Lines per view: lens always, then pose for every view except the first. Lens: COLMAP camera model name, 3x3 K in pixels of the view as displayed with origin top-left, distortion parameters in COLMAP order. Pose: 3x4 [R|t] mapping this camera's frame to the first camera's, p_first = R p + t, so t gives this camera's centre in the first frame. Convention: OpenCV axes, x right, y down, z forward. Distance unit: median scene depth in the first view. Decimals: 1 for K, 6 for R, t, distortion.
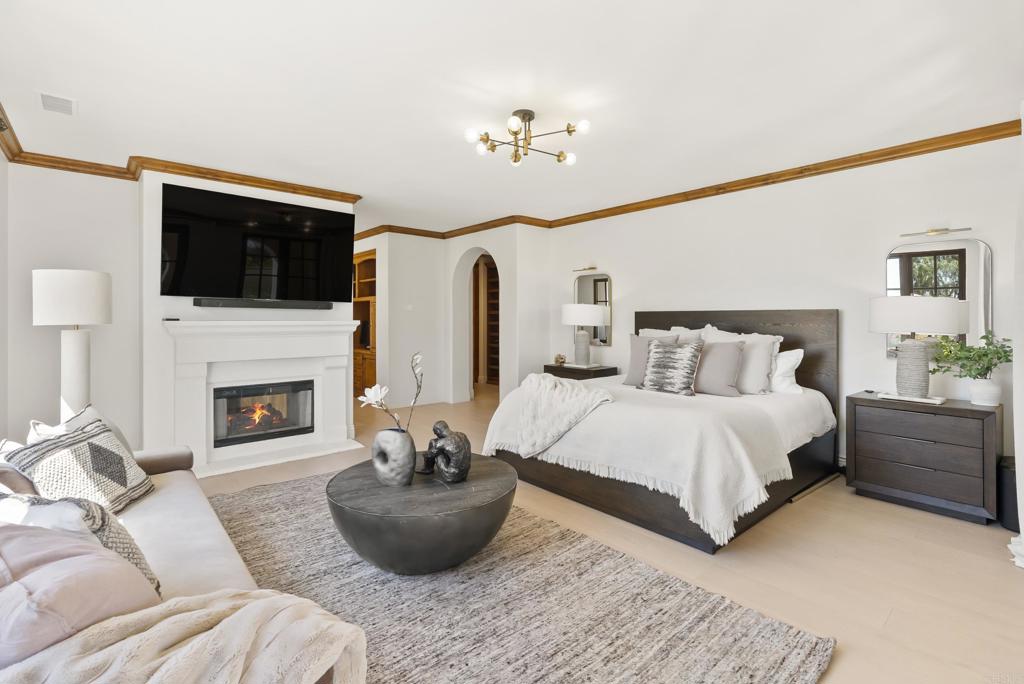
lens RADIAL K [[465.5, 0, 513.7], [0, 465.5, 319.1], [0, 0, 1]] dist [0.000474, 0.000041]
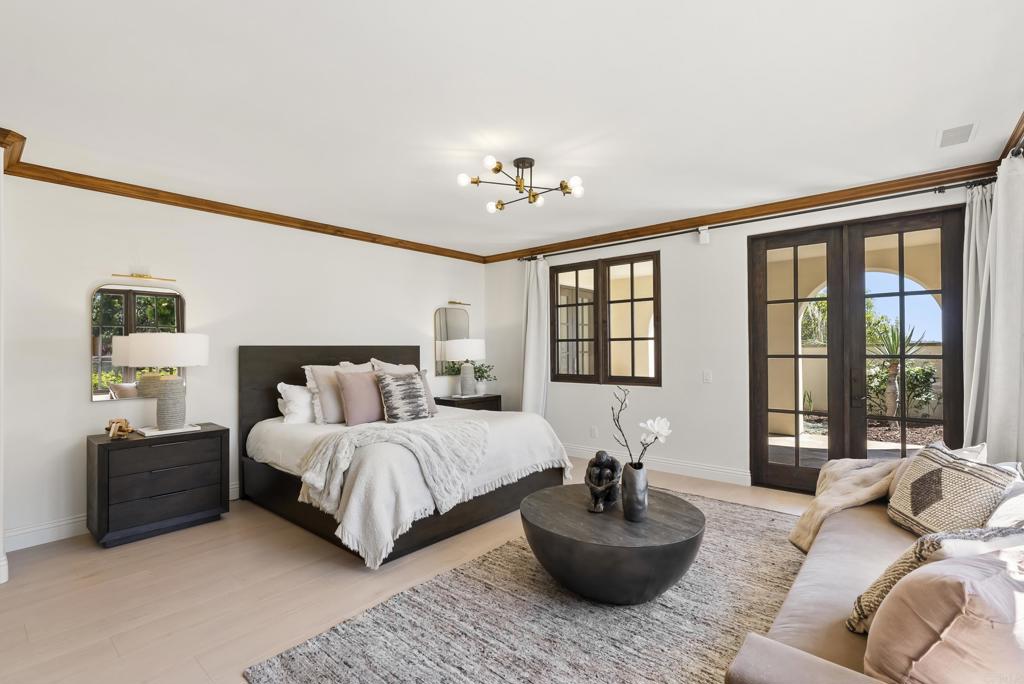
lens RADIAL K [[471.6, 0, 512.0], [0, 471.6, 342.0], [0, 0, 1]] dist [-0.001019, -0.000073]
pose [[-0.149081, 0.020918, 0.988604, -0.942904], [0.012820, 0.999733, -0.019220, -0.002621], [-0.988742, 0.009808, -0.149310, 1.082847]]
